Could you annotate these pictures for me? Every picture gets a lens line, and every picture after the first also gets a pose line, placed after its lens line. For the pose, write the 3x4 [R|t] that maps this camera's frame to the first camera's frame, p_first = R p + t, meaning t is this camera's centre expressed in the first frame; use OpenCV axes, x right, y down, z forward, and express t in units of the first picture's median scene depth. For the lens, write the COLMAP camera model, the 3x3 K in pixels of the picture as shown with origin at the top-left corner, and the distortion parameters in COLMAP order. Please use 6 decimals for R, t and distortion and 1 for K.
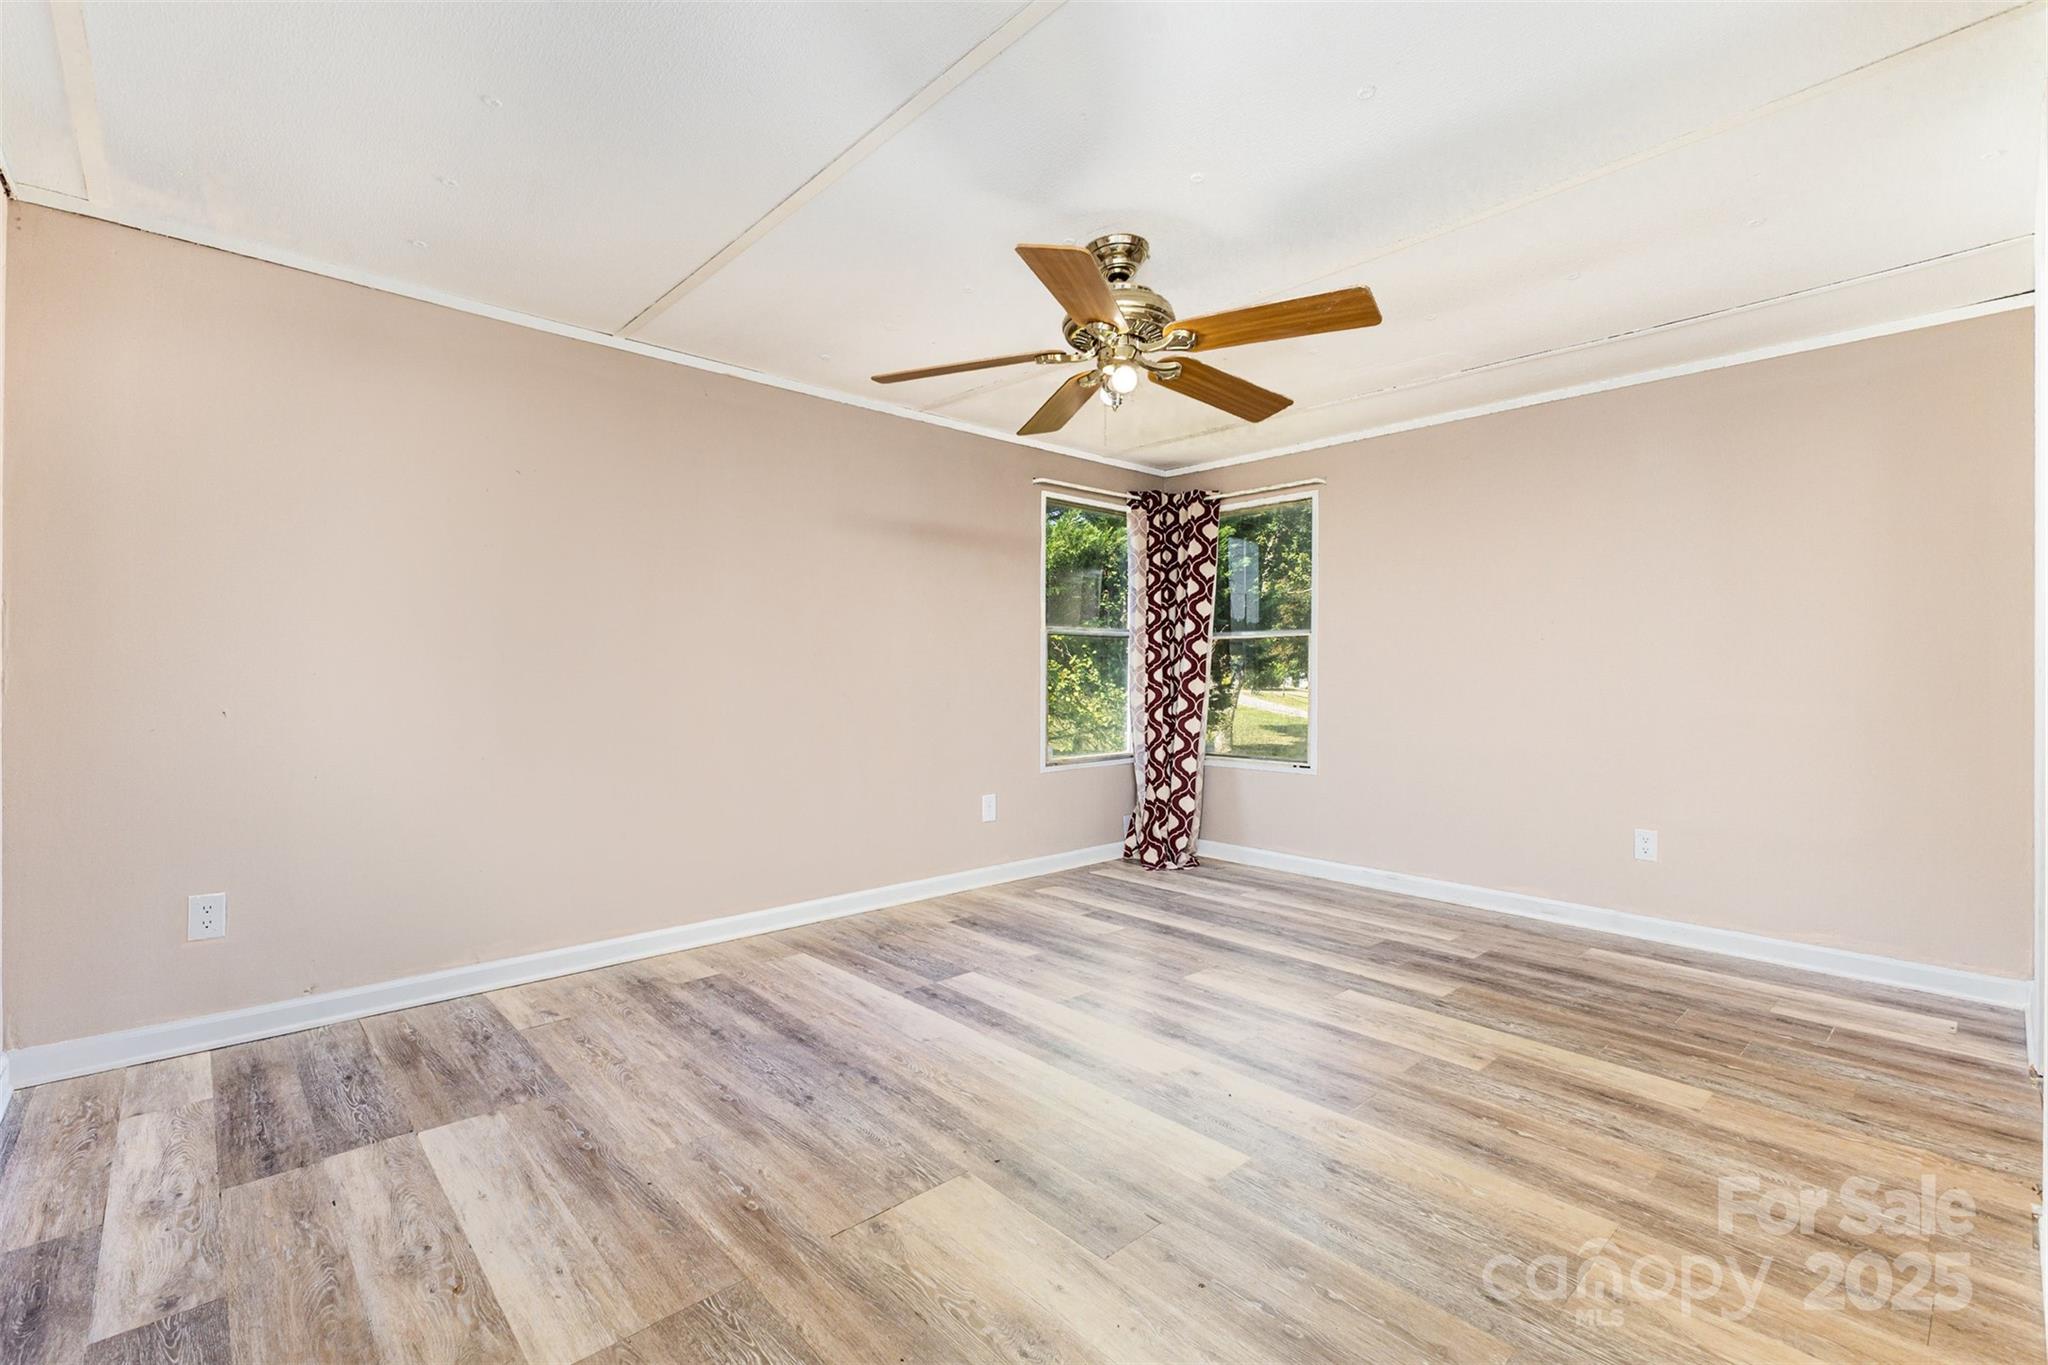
lens RADIAL K [[893.3, 0, 1026.6], [0, 893.3, 679.3], [0, 0, 1]] dist [-0.002294, -0.000274]
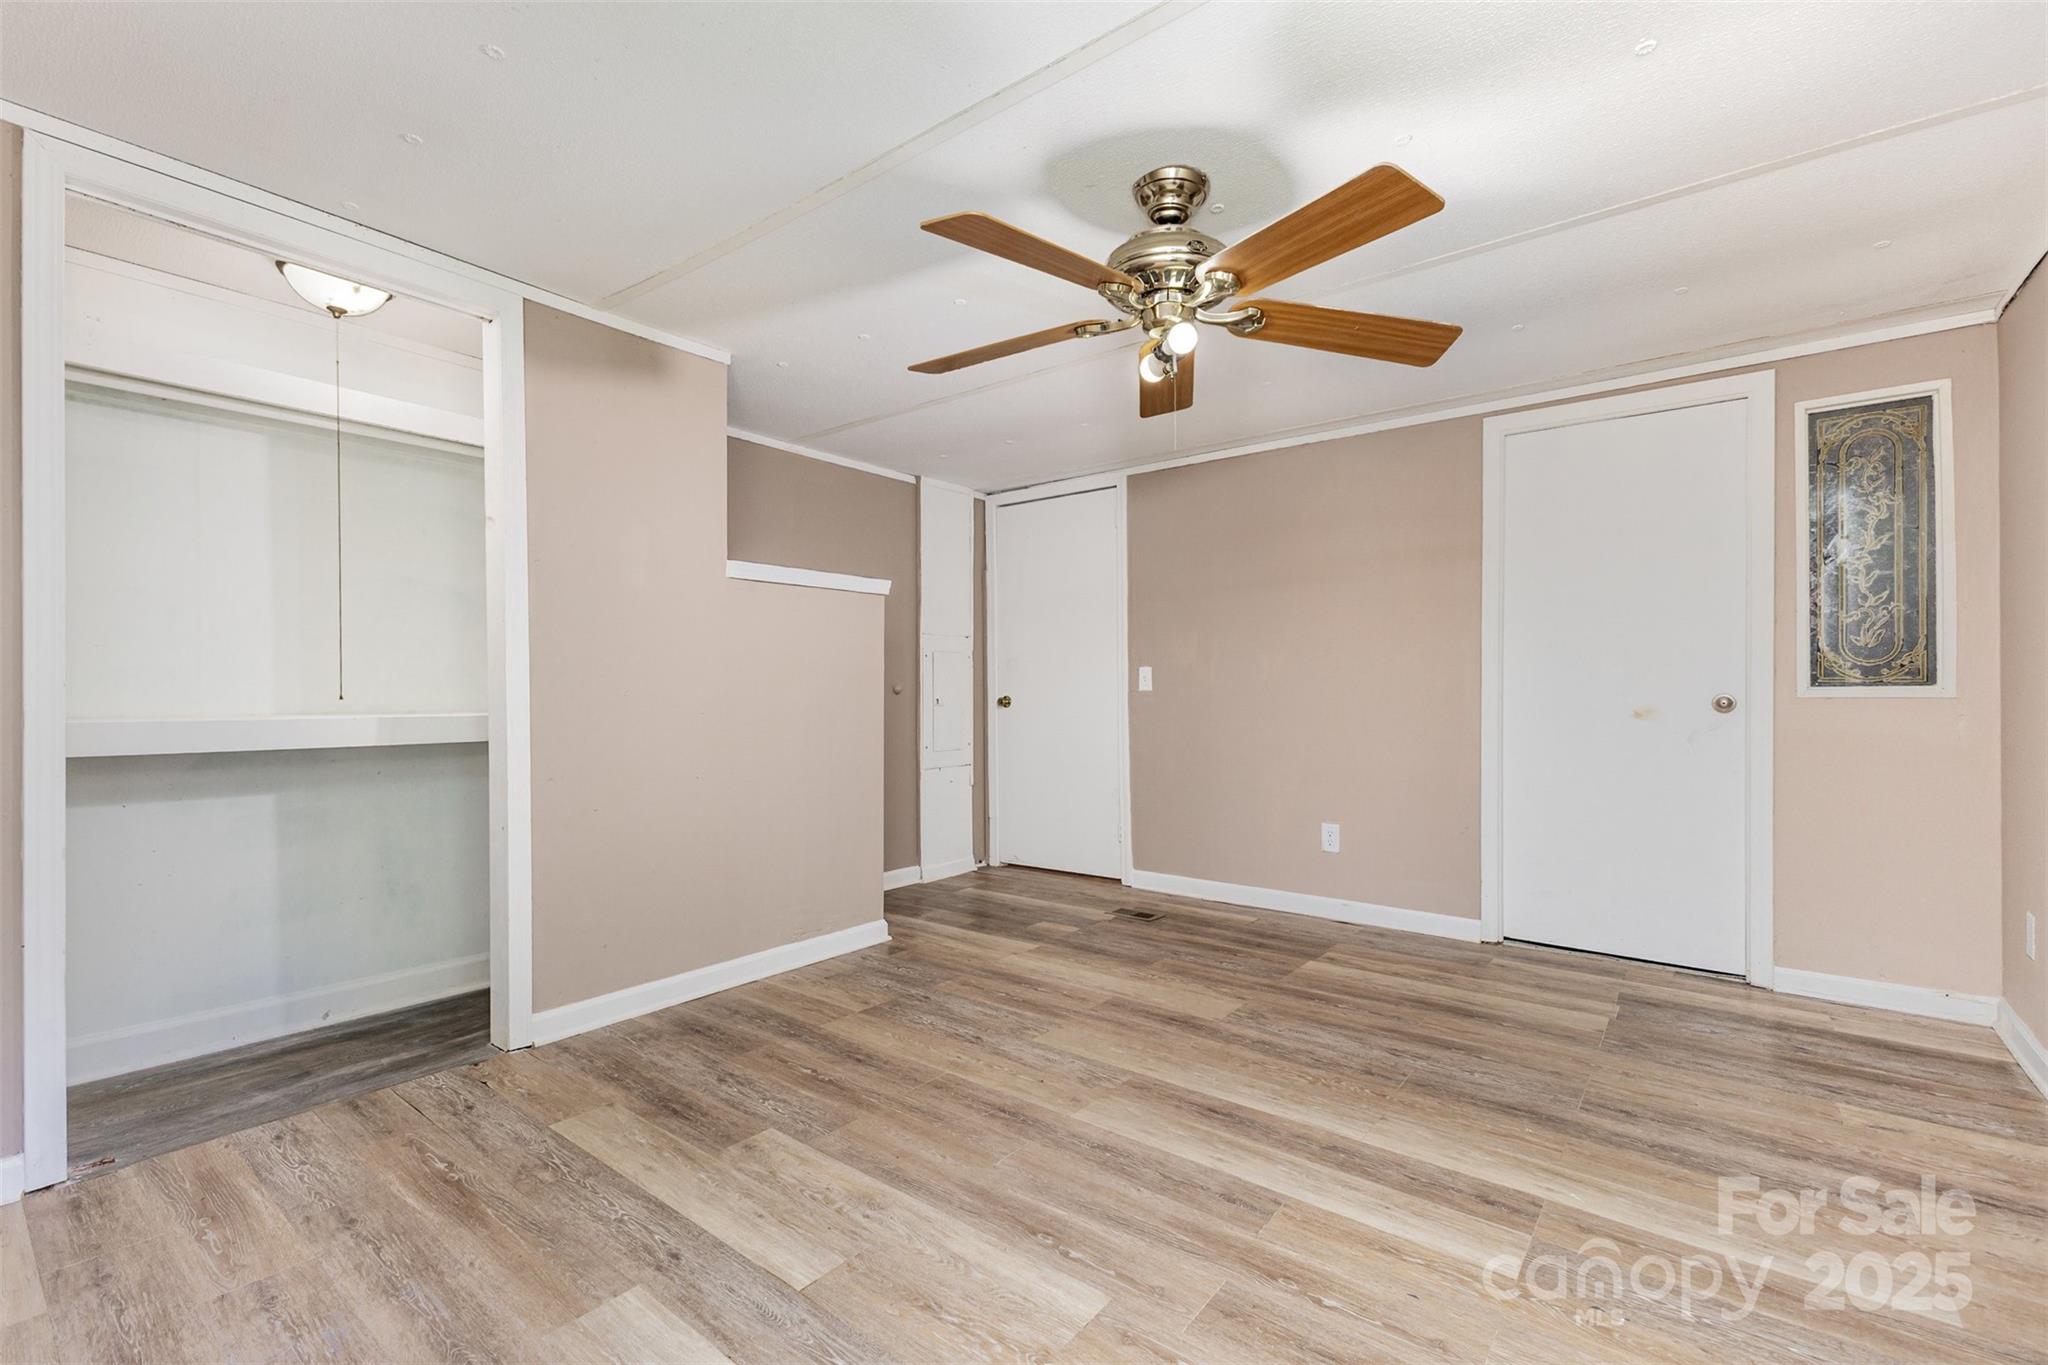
lens RADIAL K [[893.3, 0, 1025.4], [0, 893.3, 692.5], [0, 0, 1]] dist [-0.002294, -0.000274]
pose [[-0.987997, -0.002659, -0.154453, 0.450348], [-0.003074, 0.999992, 0.002447, -0.010567], [0.154445, 0.002892, -0.987997, 2.231002]]
